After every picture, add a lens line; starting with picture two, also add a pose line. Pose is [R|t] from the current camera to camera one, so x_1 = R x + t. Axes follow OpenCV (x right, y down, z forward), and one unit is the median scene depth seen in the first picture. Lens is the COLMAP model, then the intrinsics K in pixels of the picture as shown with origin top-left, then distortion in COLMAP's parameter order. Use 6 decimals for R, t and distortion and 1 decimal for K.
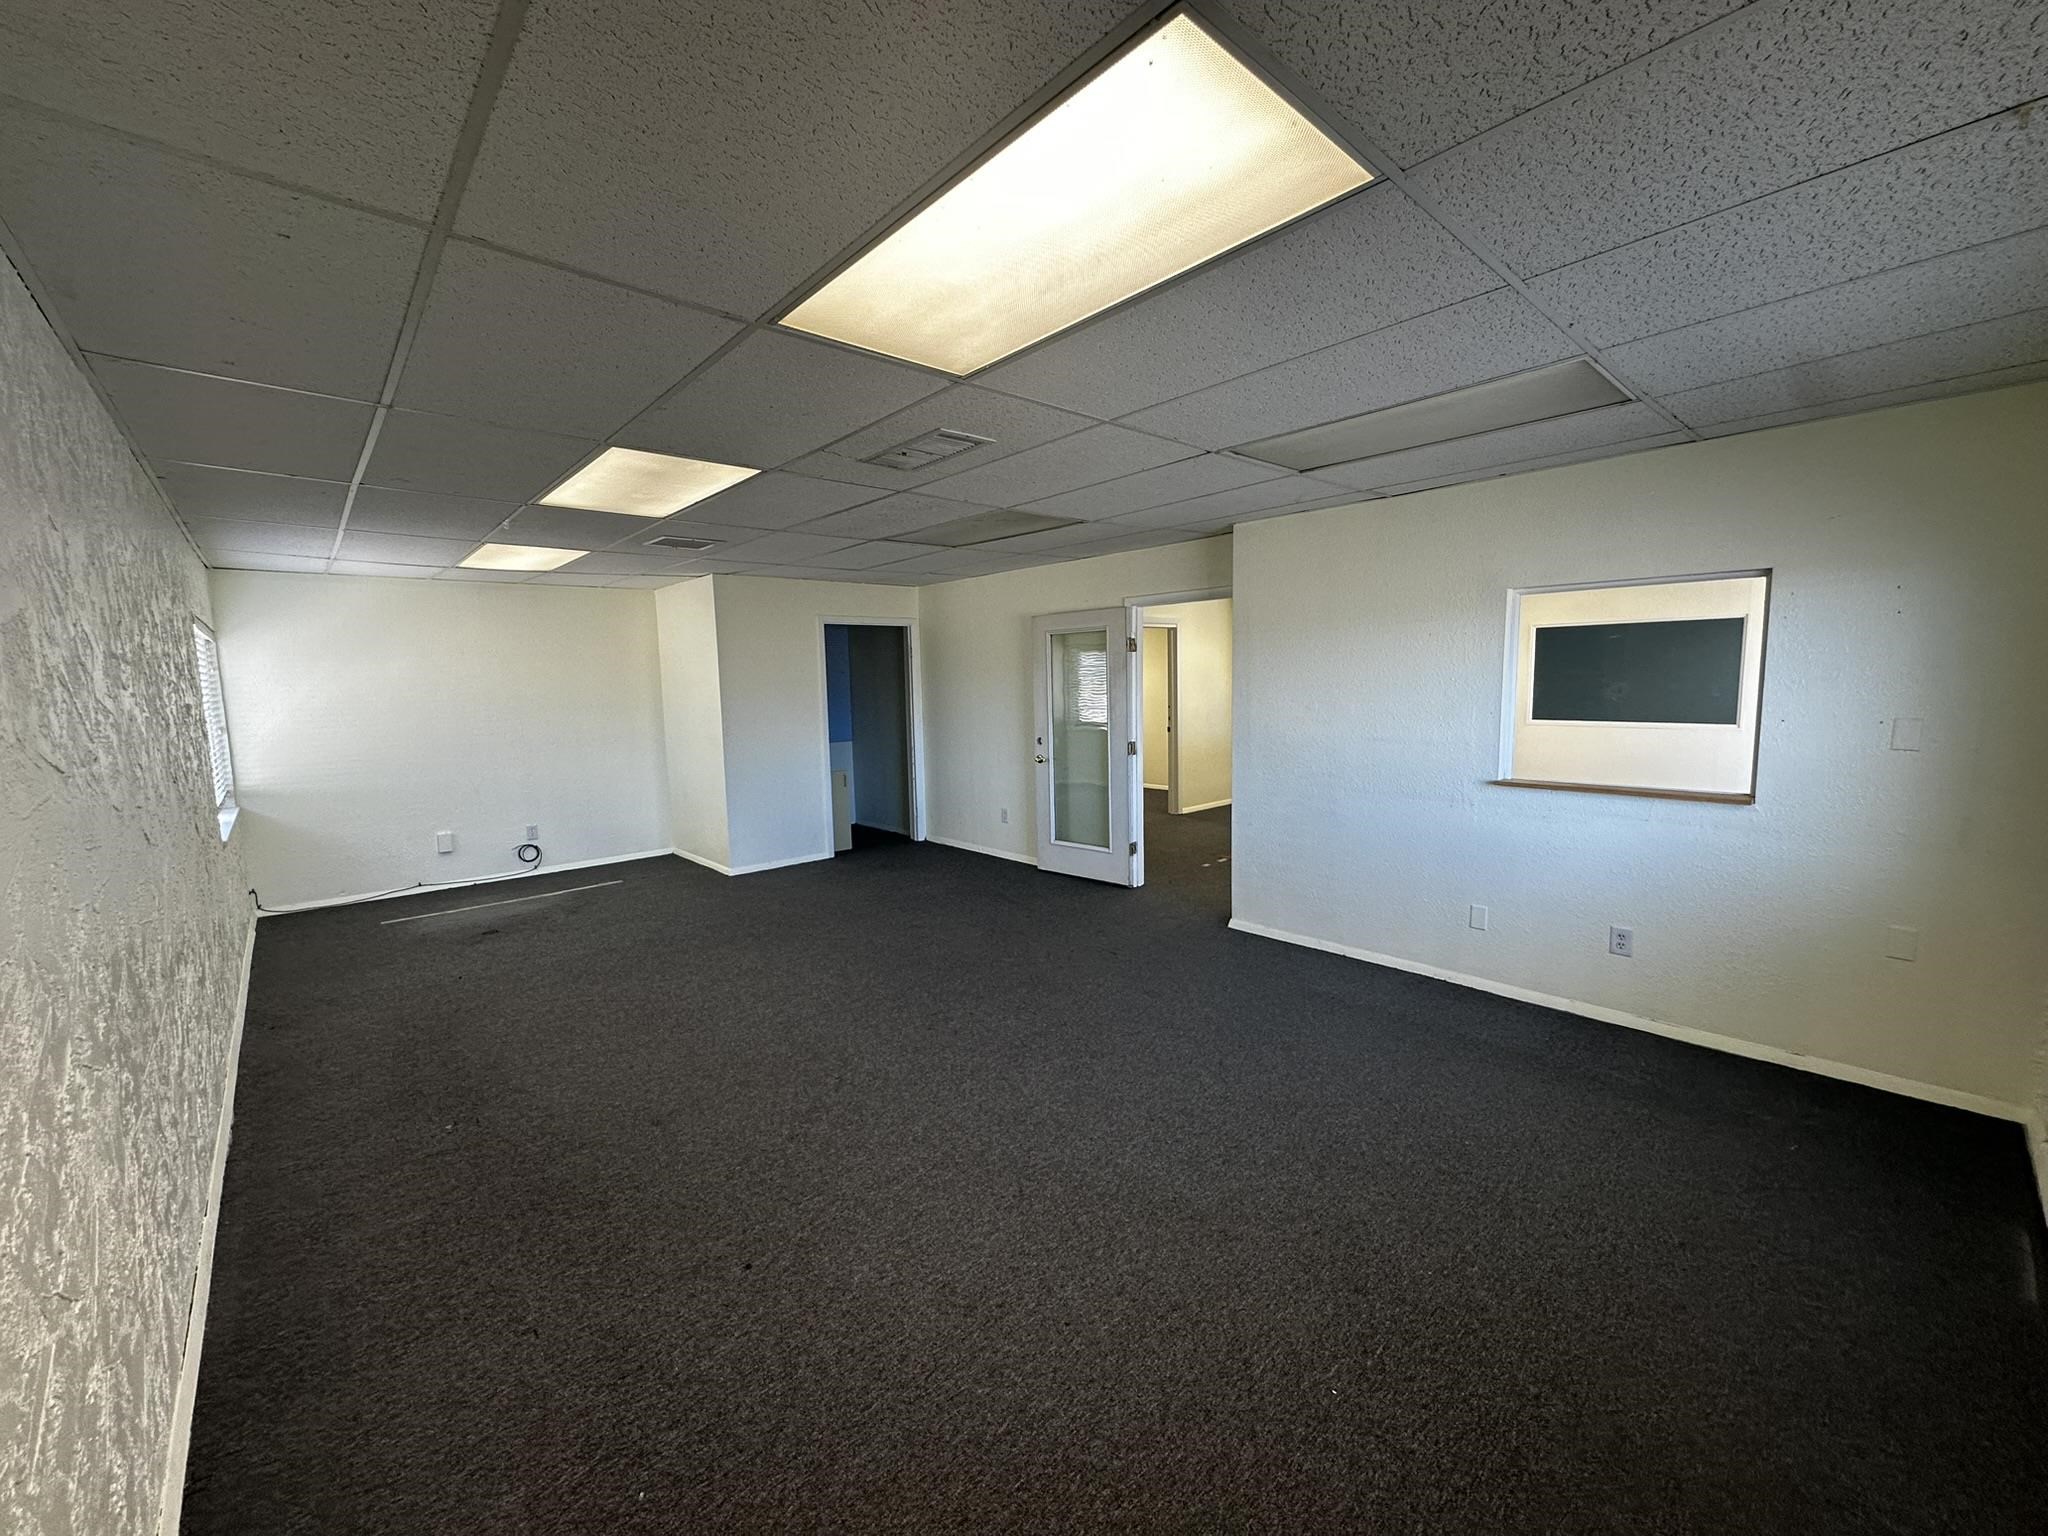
lens RADIAL K [[817.9, 0, 1023.4], [0, 817.9, 767.5], [0, 0, 1]] dist [-0.000756, 0.000283]
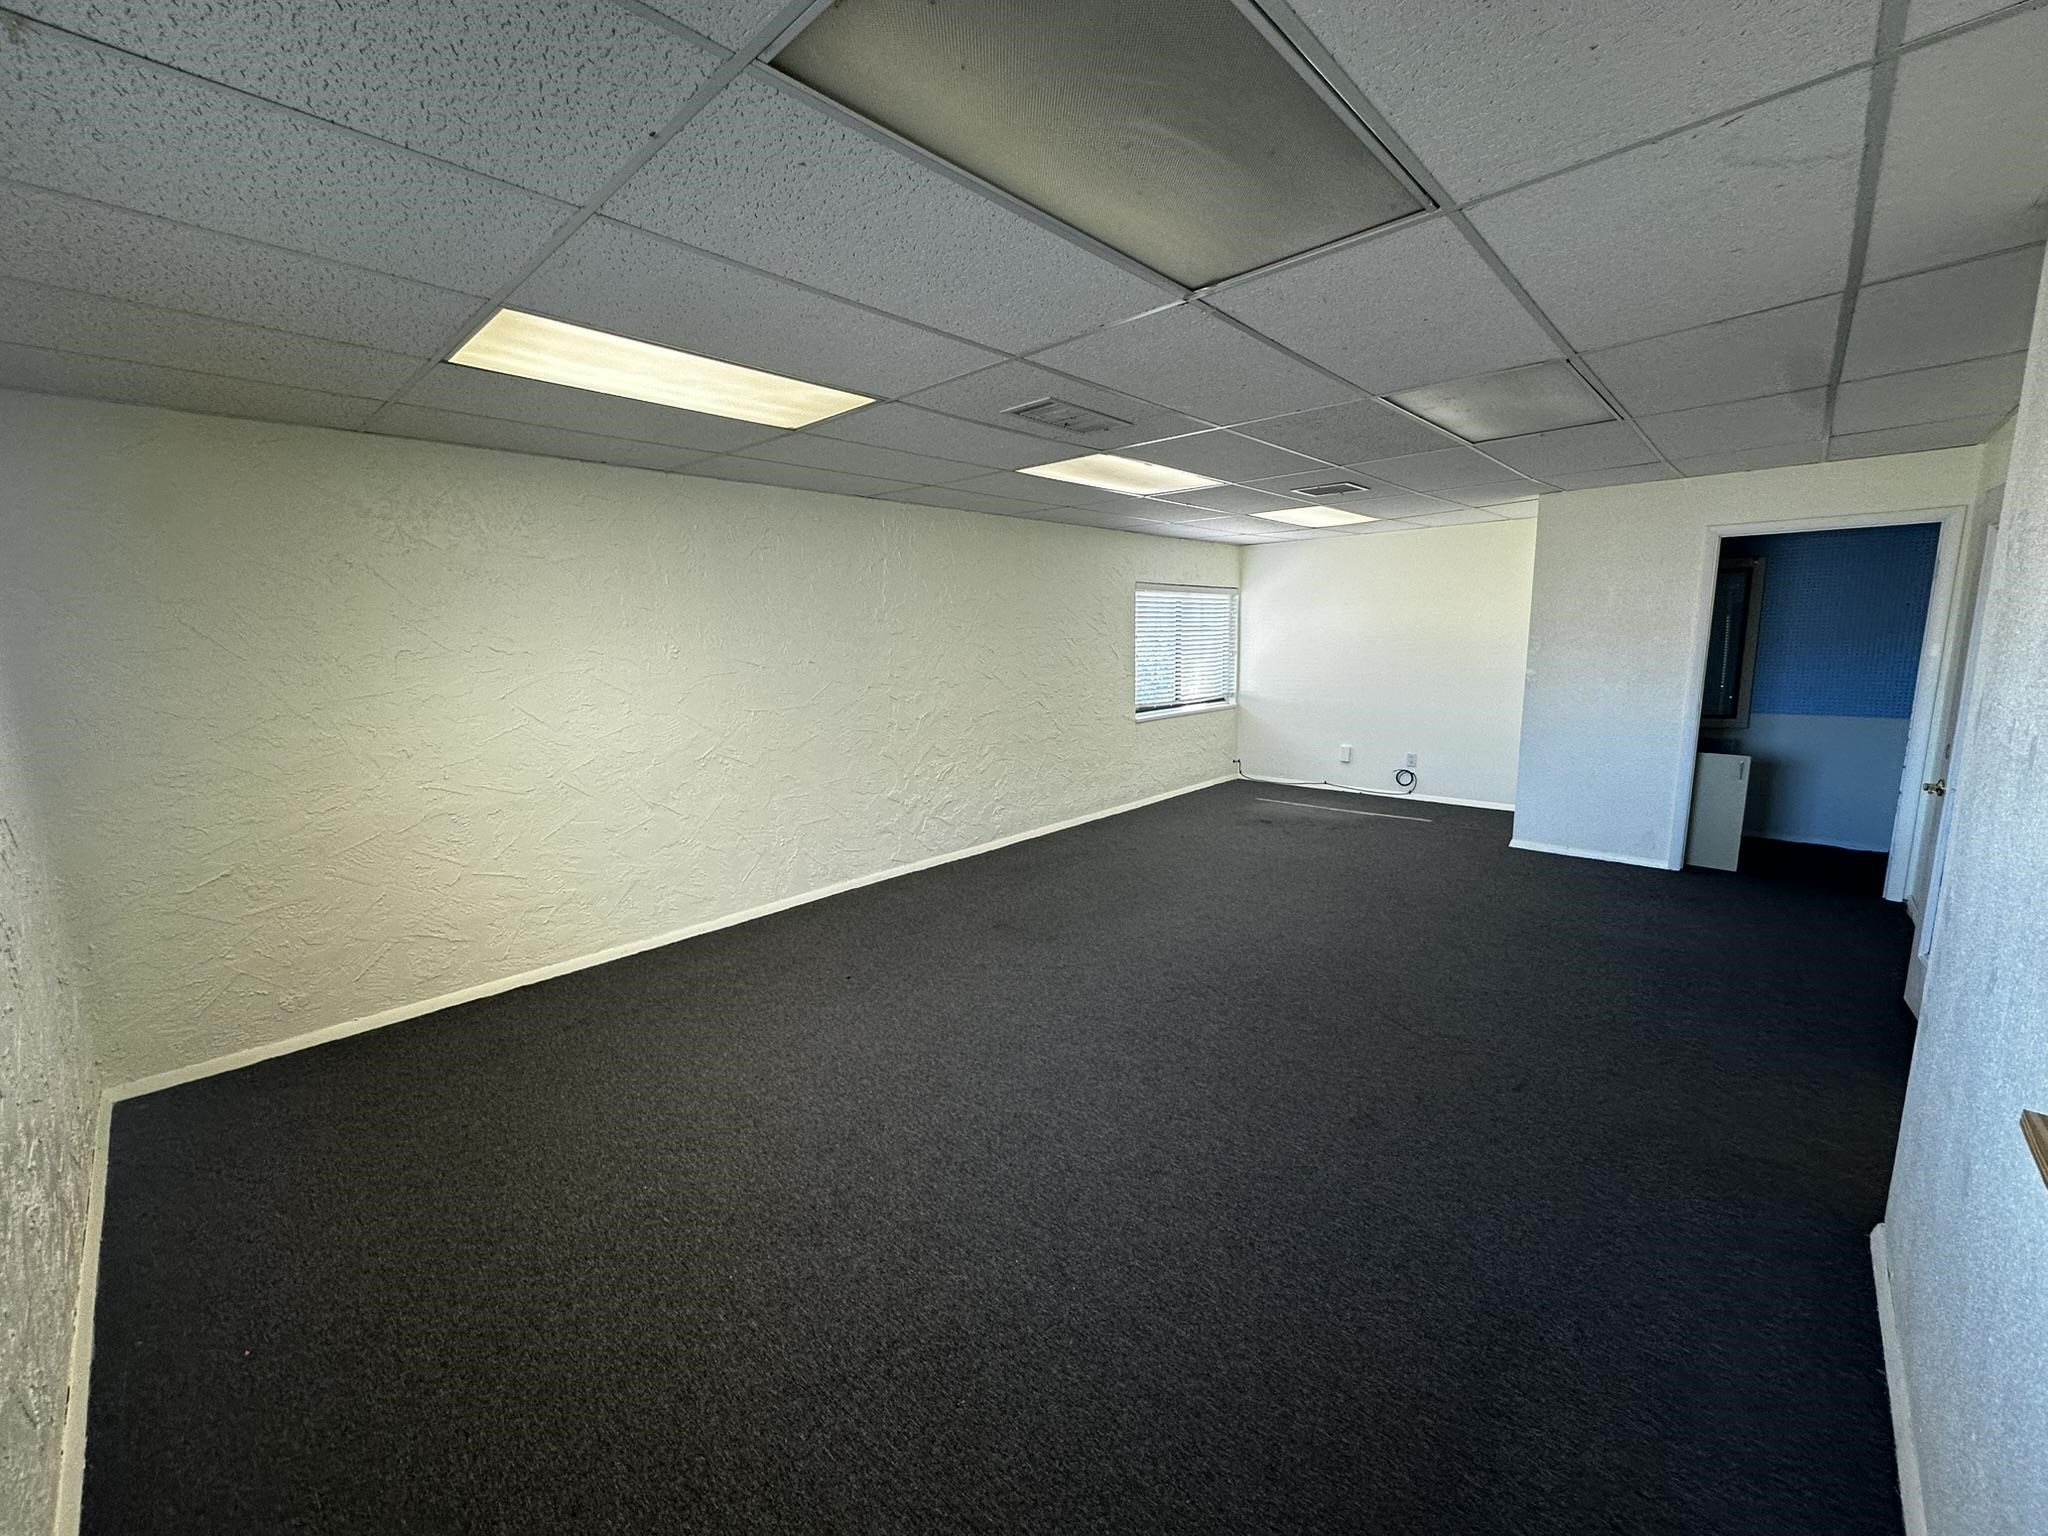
lens RADIAL K [[817.9, 0, 1024.5], [0, 817.9, 766.9], [0, 0, 1]] dist [-0.000756, 0.000283]
pose [[0.082567, 0.180228, -0.980153, 0.604736], [-0.090894, 0.980774, 0.172685, -0.075256], [0.992432, 0.074832, 0.097361, 0.535025]]
